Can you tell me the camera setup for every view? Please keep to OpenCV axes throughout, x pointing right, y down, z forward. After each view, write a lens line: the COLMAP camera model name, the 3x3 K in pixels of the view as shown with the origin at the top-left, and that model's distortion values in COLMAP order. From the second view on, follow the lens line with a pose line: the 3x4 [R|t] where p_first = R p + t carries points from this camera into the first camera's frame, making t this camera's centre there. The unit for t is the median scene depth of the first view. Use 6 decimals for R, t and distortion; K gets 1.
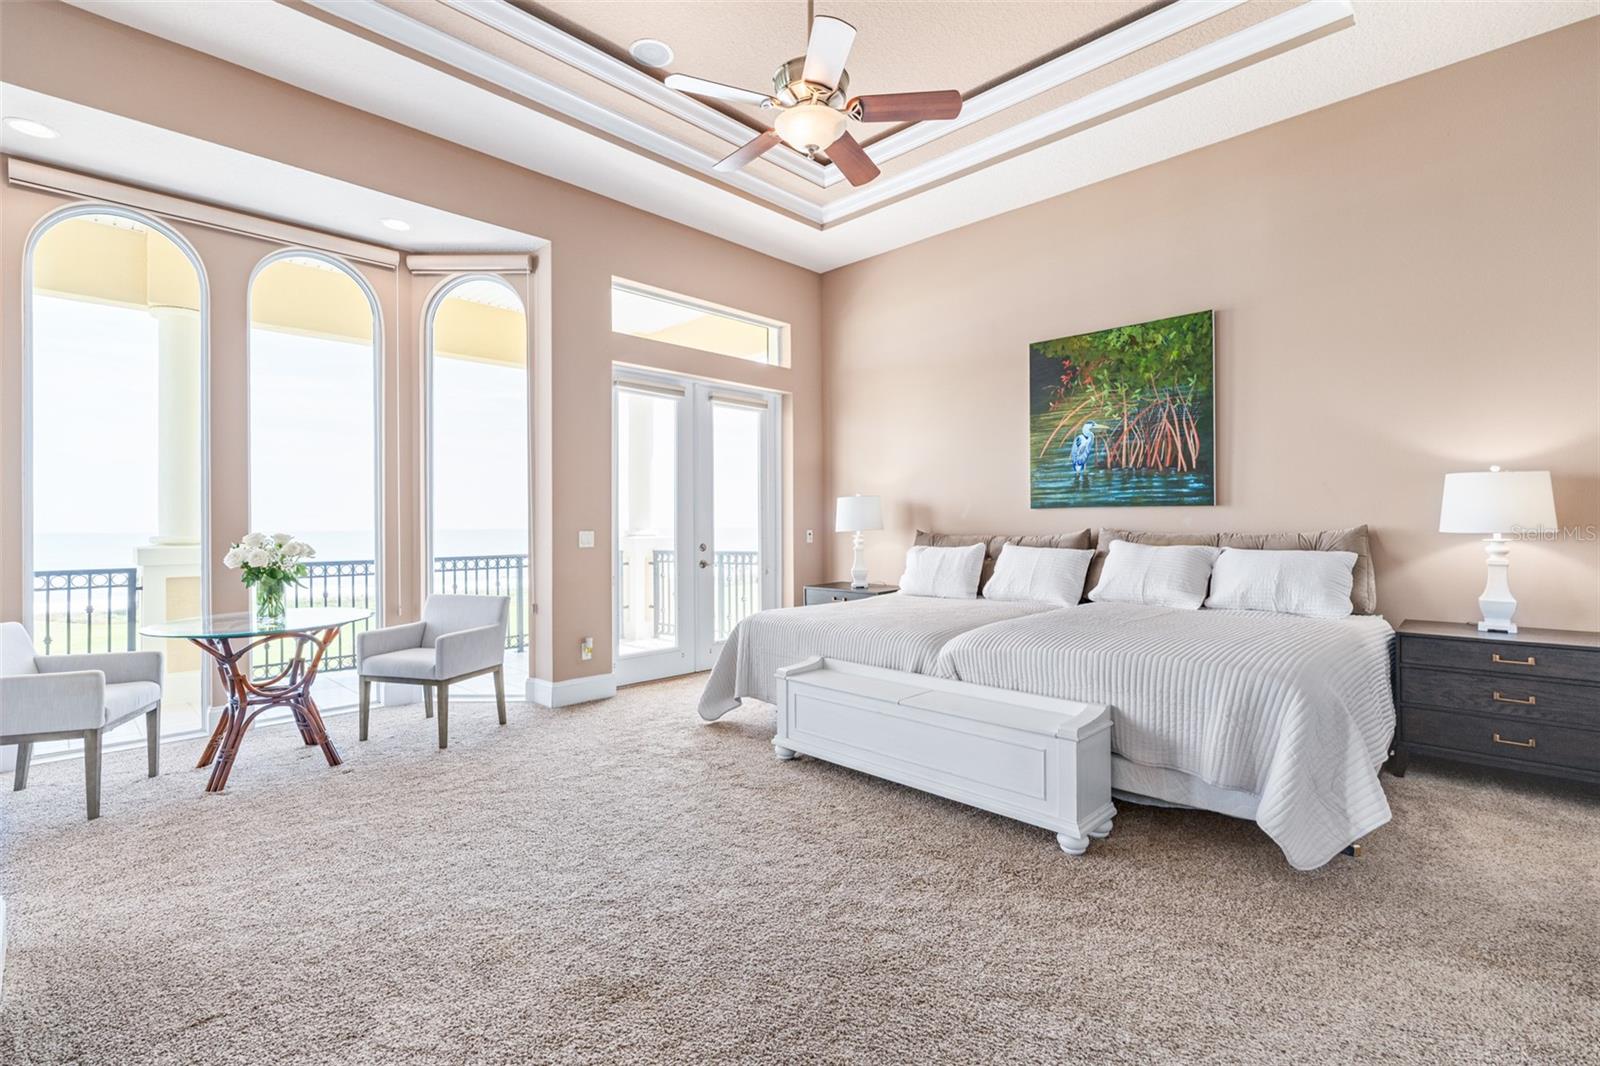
lens RADIAL K [[734.3, 0, 814.4], [0, 734.3, 532.6], [0, 0, 1]] dist [-0.005306, 0.001989]
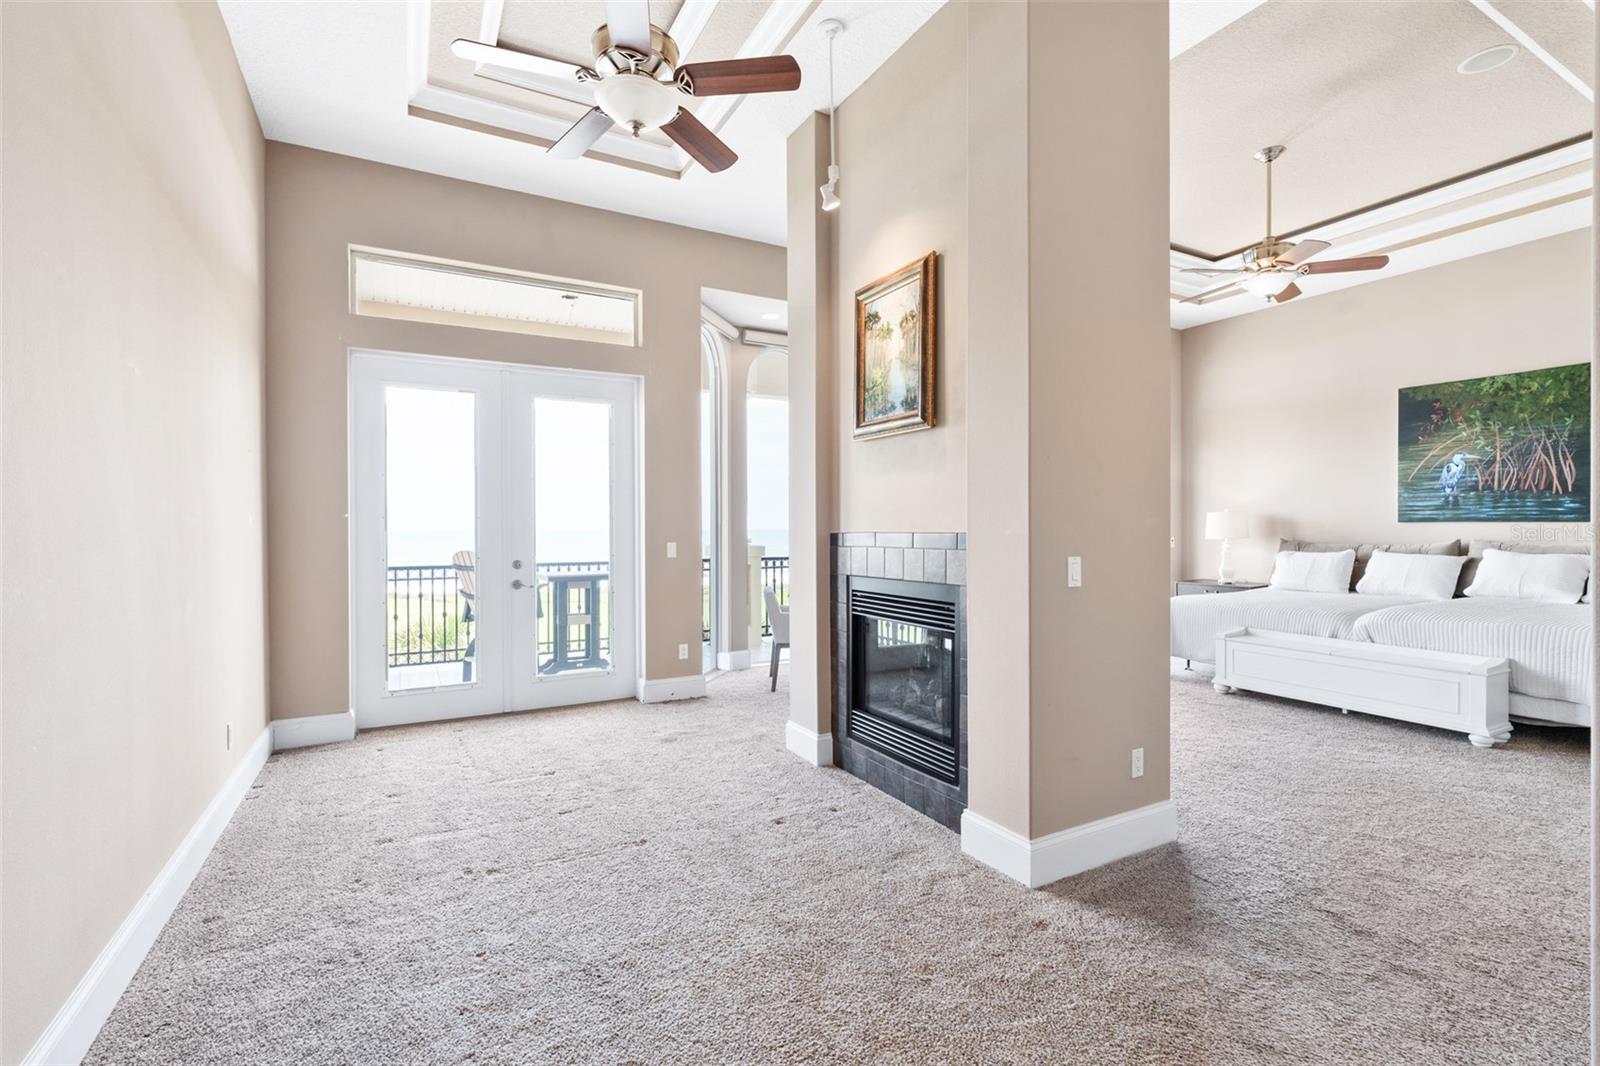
lens RADIAL K [[734.3, 0, 799.2], [0, 734.3, 541.5], [0, 0, 1]] dist [-0.005306, 0.001989]
pose [[0.953768, 0.008983, -0.300410, -0.320902], [-0.006979, 0.999946, 0.007745, -0.003323], [0.300463, -0.005290, 0.953779, -0.519794]]
